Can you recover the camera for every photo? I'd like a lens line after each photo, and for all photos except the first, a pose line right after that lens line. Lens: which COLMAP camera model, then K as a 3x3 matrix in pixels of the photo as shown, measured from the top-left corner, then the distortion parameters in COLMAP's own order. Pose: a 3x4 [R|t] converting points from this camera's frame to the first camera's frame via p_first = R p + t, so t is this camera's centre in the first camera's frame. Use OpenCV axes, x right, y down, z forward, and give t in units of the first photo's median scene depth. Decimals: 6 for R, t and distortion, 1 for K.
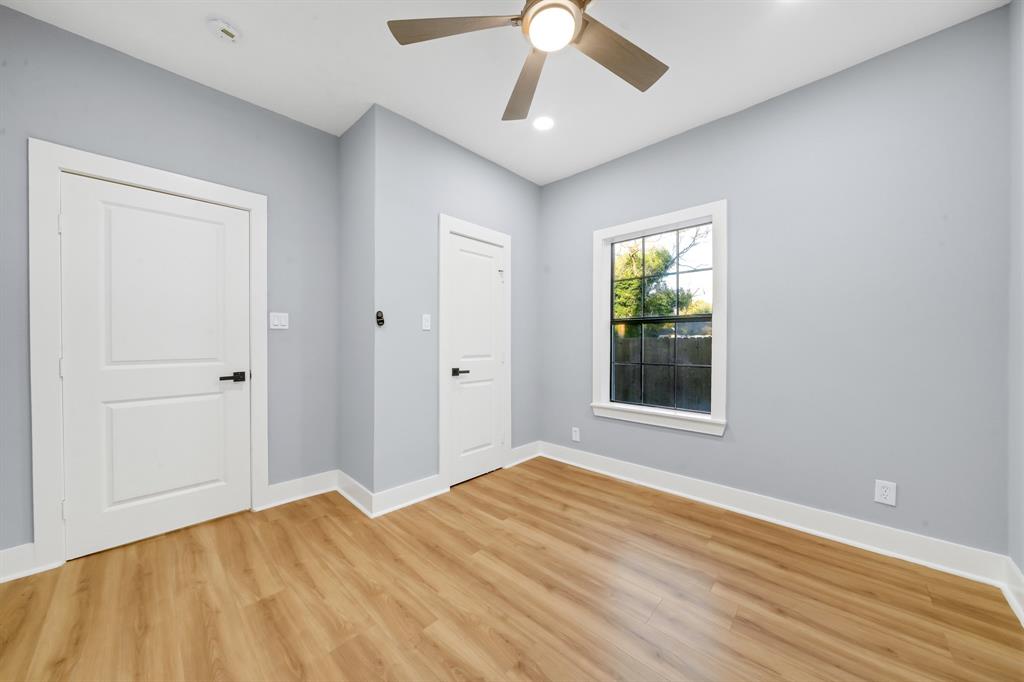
lens RADIAL K [[360.6, 0, 510.0], [0, 360.6, 336.9], [0, 0, 1]] dist [-0.000006, 0.000109]
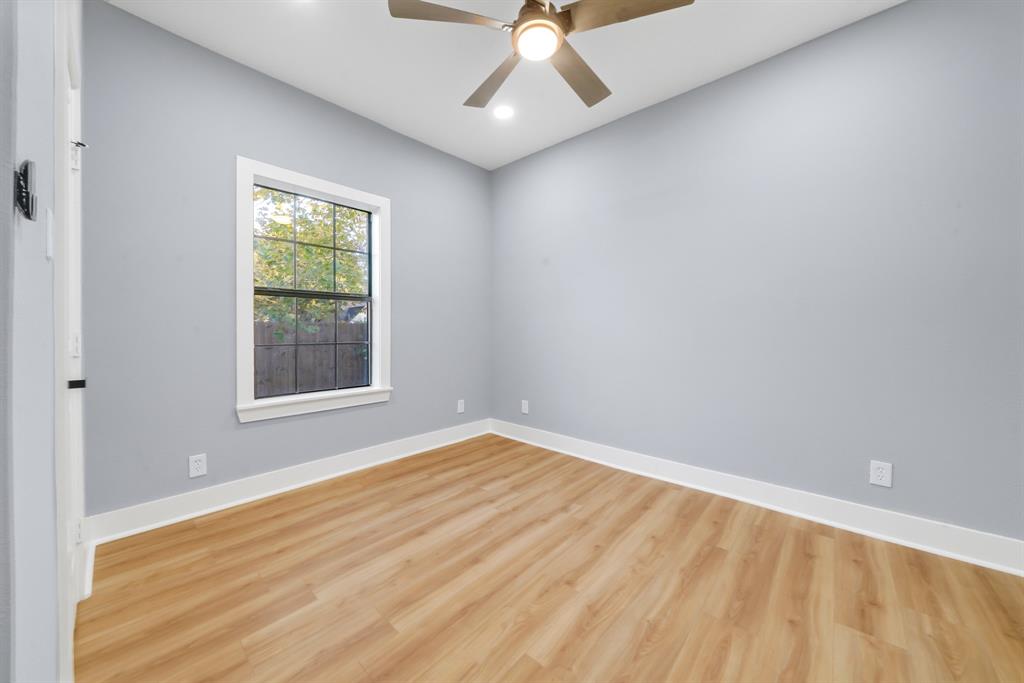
lens RADIAL K [[360.6, 0, 510.0], [0, 360.6, 337.4], [0, 0, 1]] dist [-0.000006, 0.000109]
pose [[-0.025623, -0.018981, 0.999491, -0.644554], [-0.014692, 0.999719, 0.018609, 0.043900], [-0.999564, -0.014208, -0.025894, 0.696953]]
